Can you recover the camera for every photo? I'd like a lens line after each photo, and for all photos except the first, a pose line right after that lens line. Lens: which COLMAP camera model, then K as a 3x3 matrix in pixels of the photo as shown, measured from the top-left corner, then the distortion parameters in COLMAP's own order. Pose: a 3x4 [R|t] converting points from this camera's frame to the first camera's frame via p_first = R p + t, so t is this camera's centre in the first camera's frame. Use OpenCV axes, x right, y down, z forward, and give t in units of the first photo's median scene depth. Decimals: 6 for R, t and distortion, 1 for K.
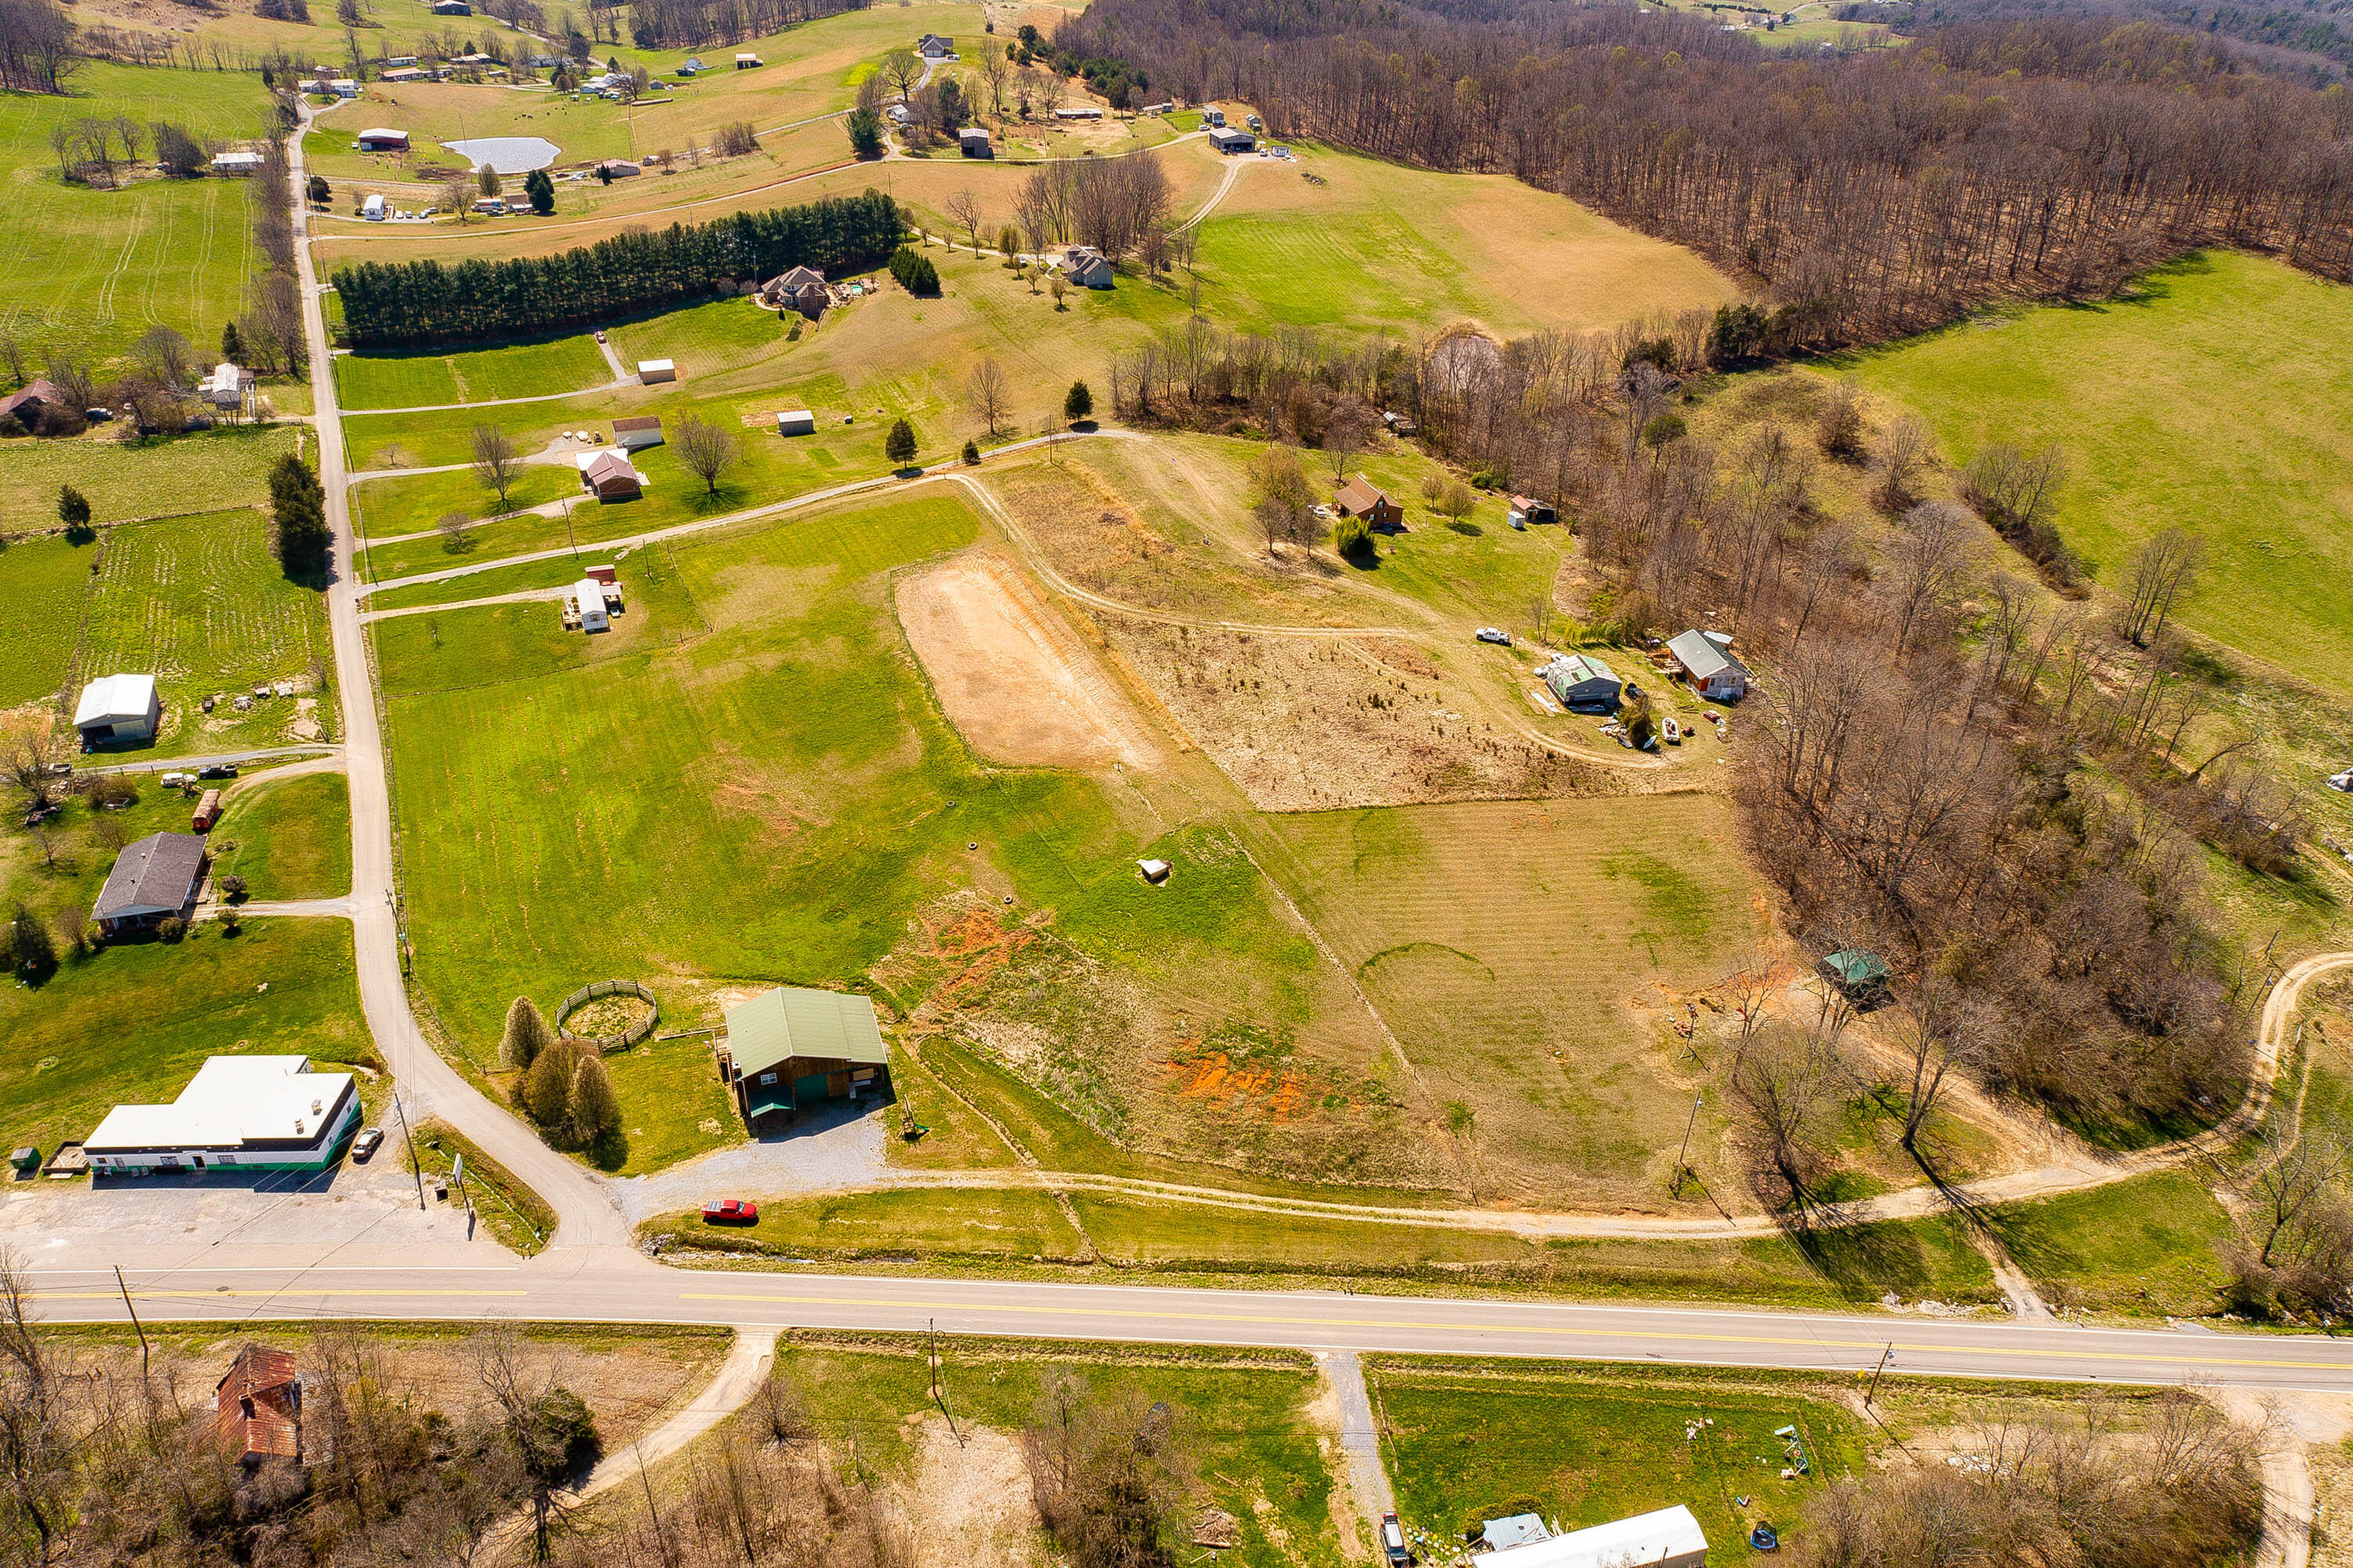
lens RADIAL K [[1588.6, 0, 1175.0], [0, 1588.6, 778.3], [0, 0, 1]] dist [-0.003193, 0.013202]
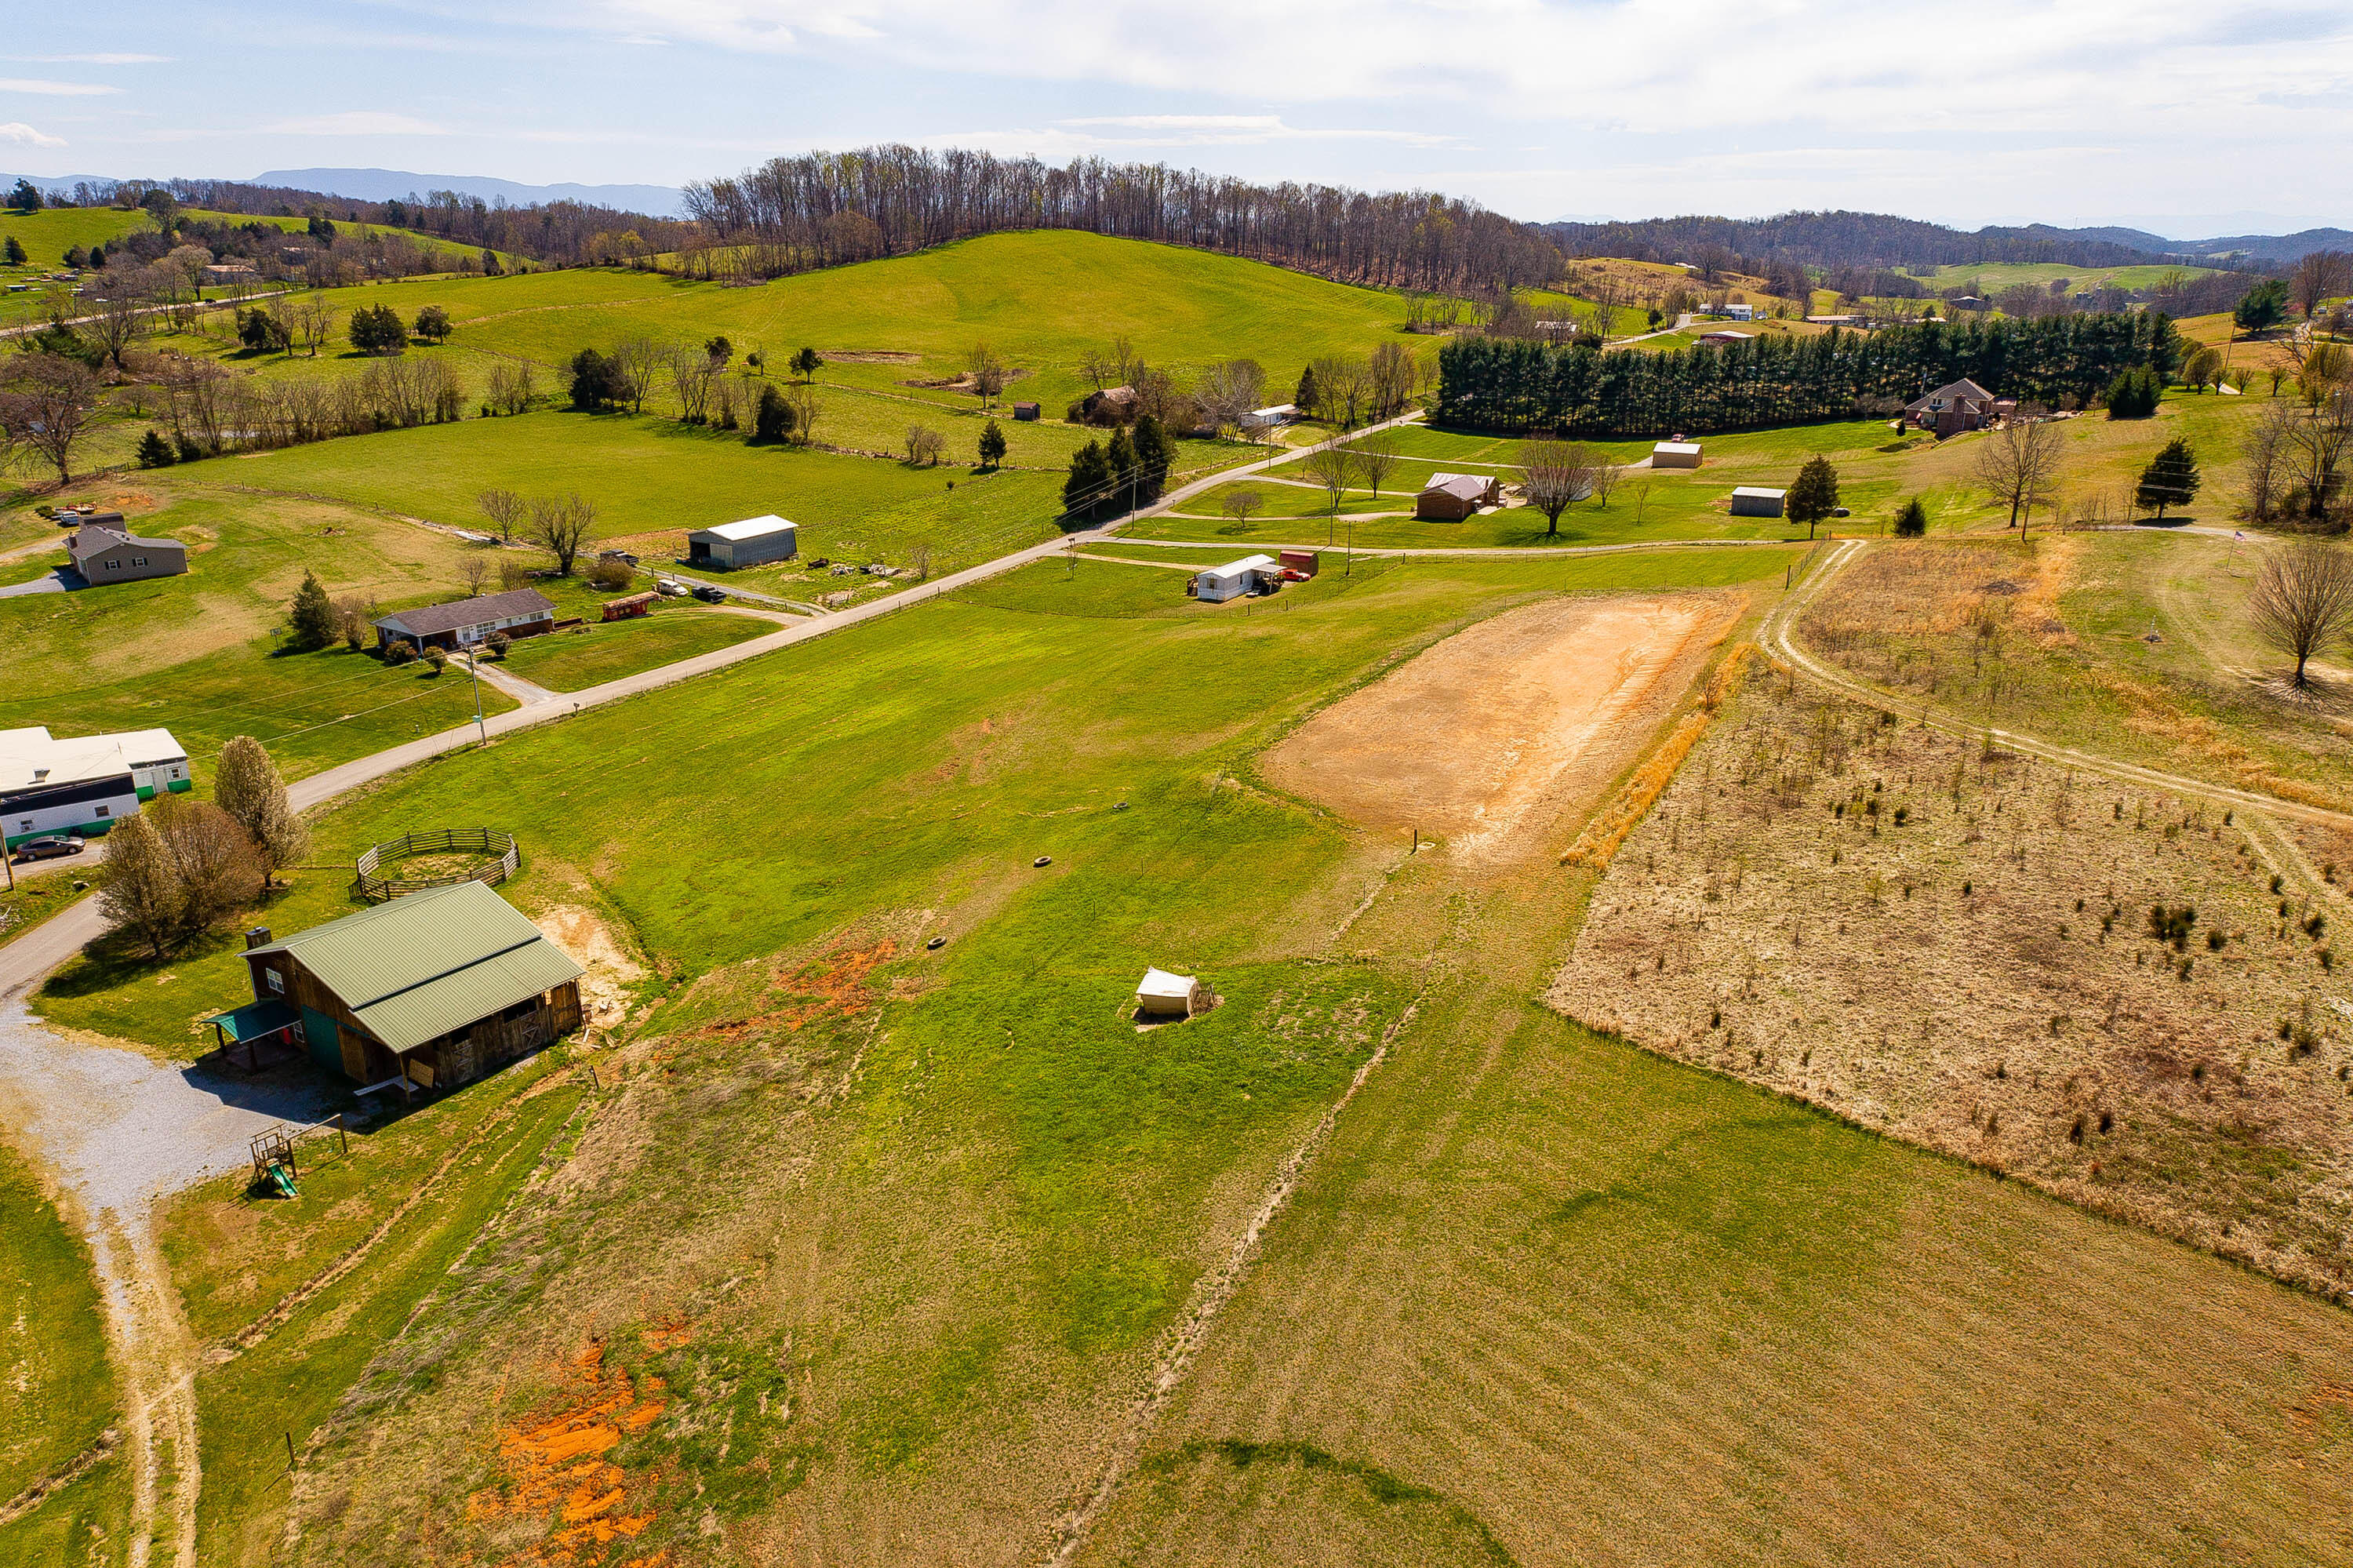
lens RADIAL K [[1588.6, 0, 1178.2], [0, 1588.6, 779.7], [0, 0, 1]] dist [-0.003193, 0.013202]
pose [[0.606790, 0.233338, -0.759841, 0.328968], [-0.396990, 0.917141, -0.035384, 0.023897], [0.688625, 0.323120, 0.649145, 0.846116]]
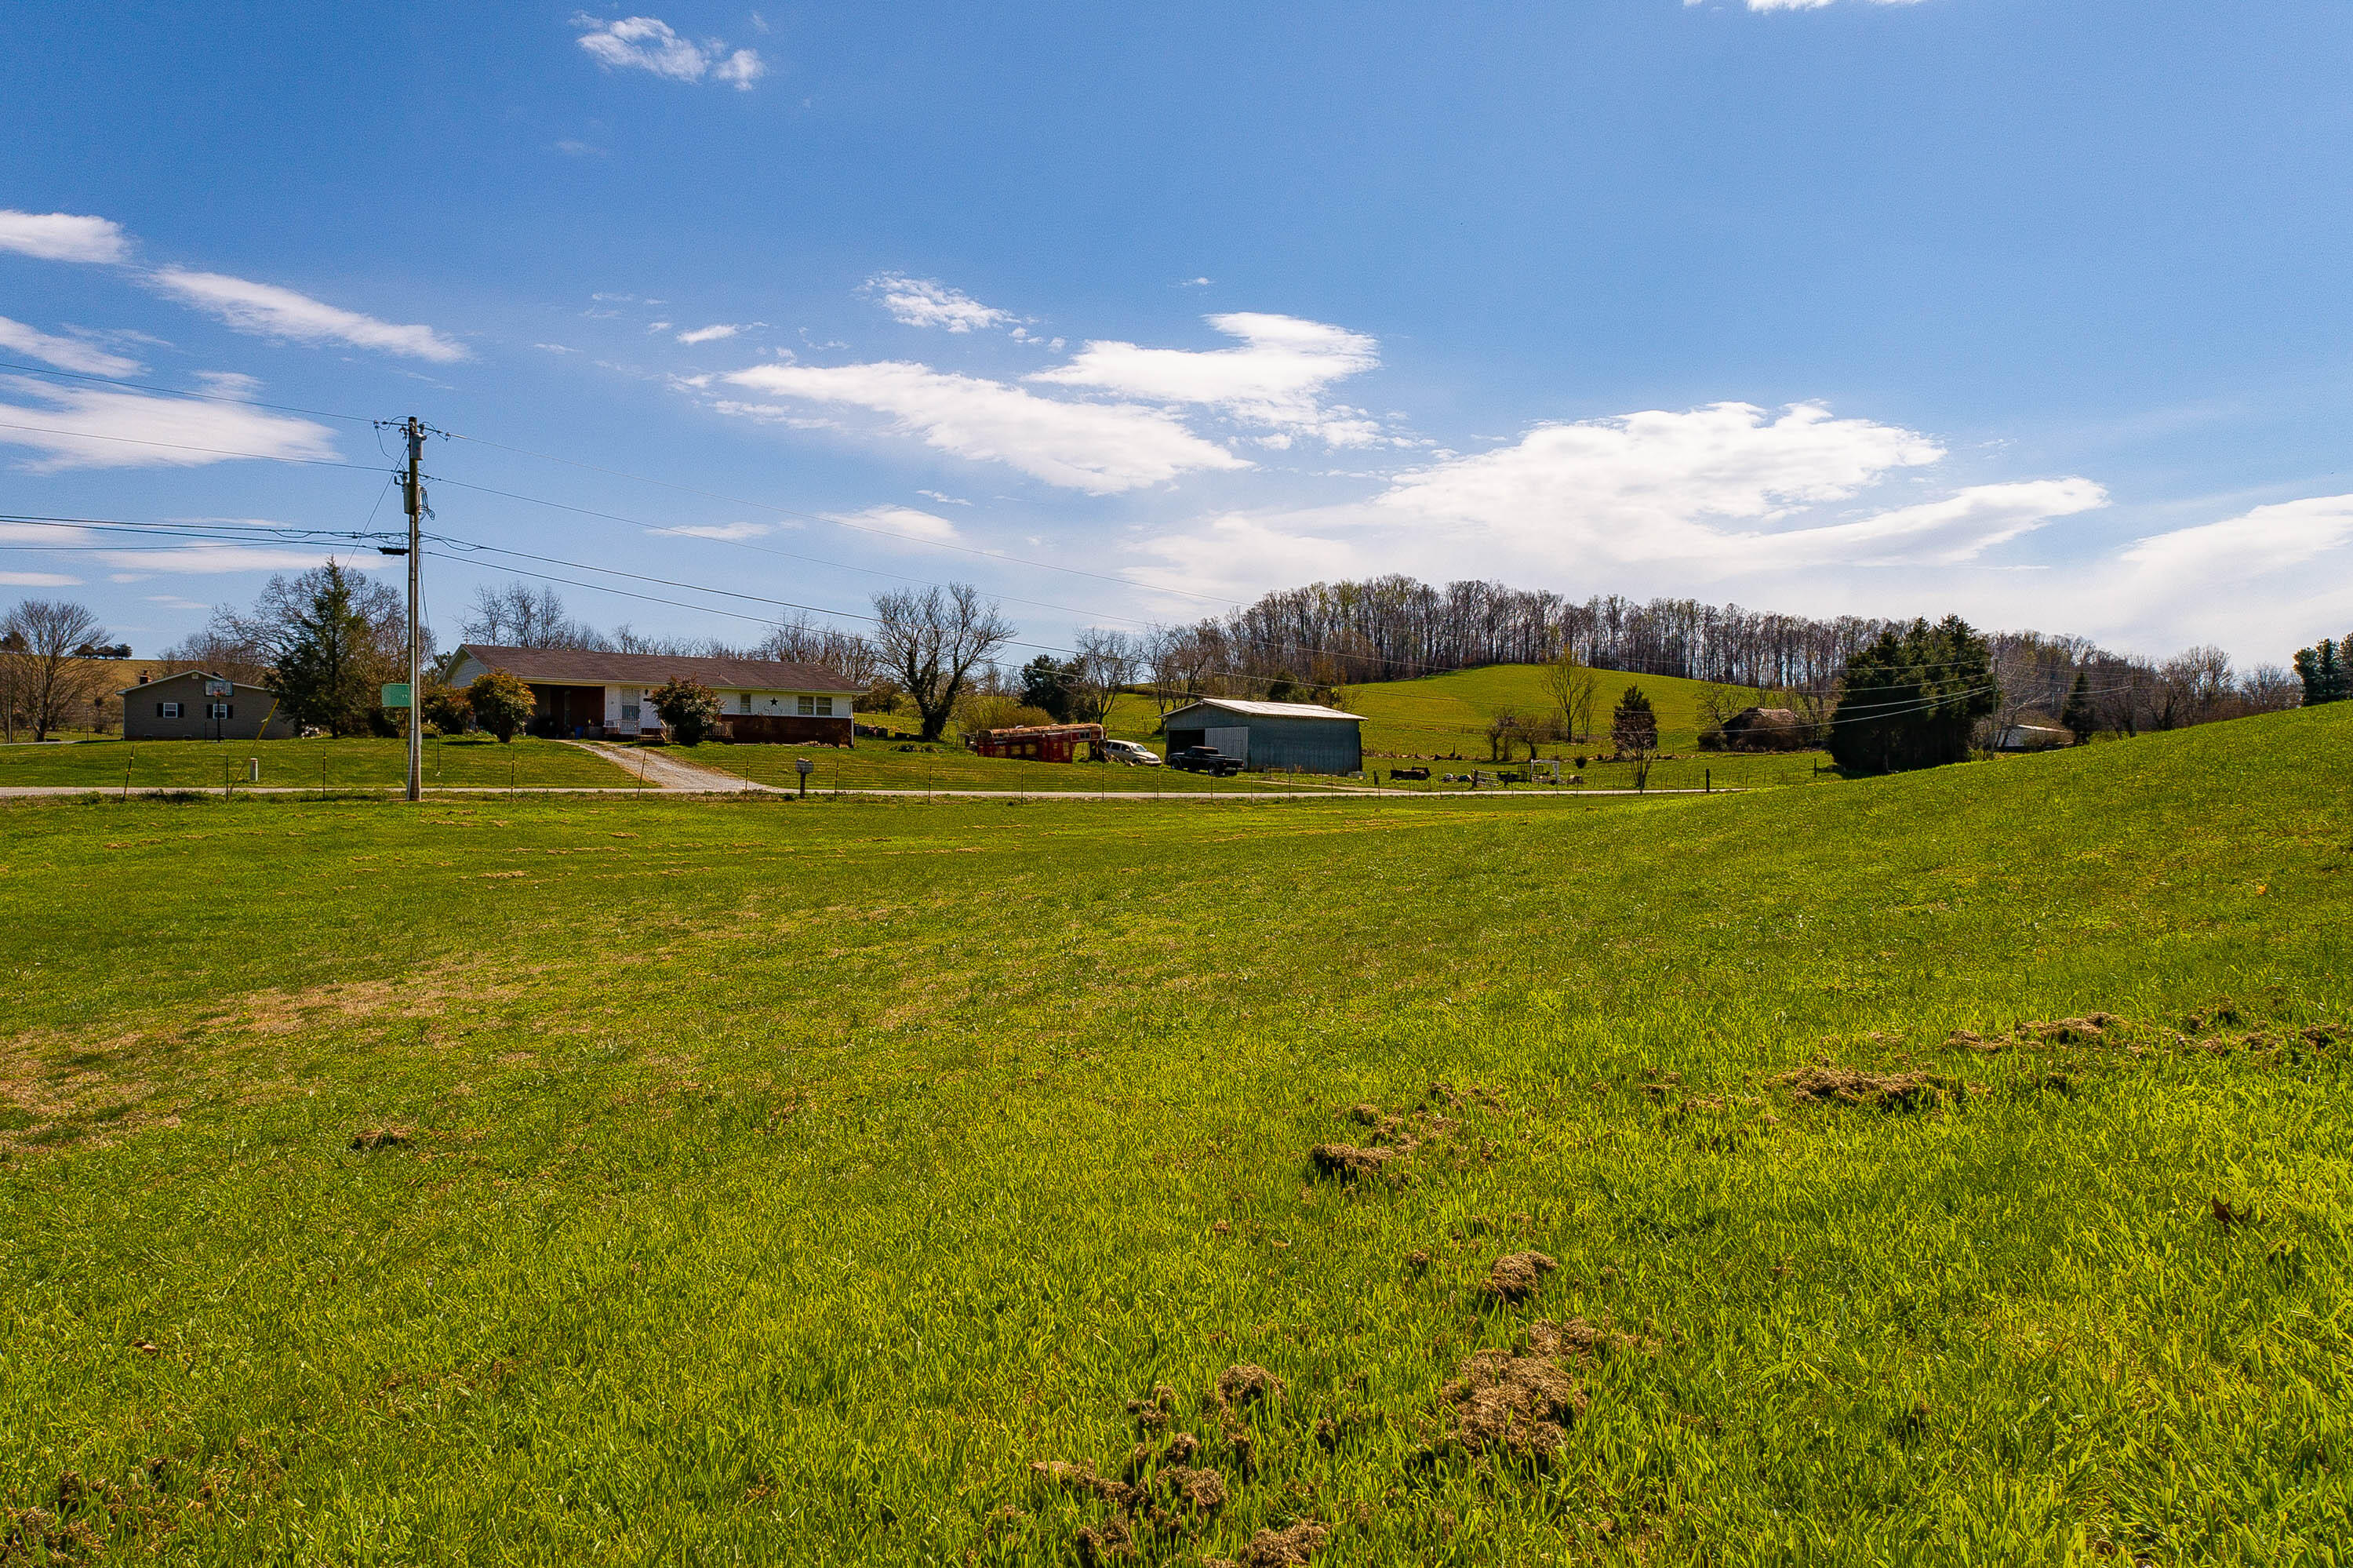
lens RADIAL K [[1588.6, 0, 1179.7], [0, 1588.6, 790.6], [0, 0, 1]] dist [-0.003193, 0.013202]
pose [[0.372131, -0.027175, -0.927782, -0.303706], [-0.467112, 0.858284, -0.212497, 0.120045], [0.802075, 0.512455, 0.306701, 1.154581]]
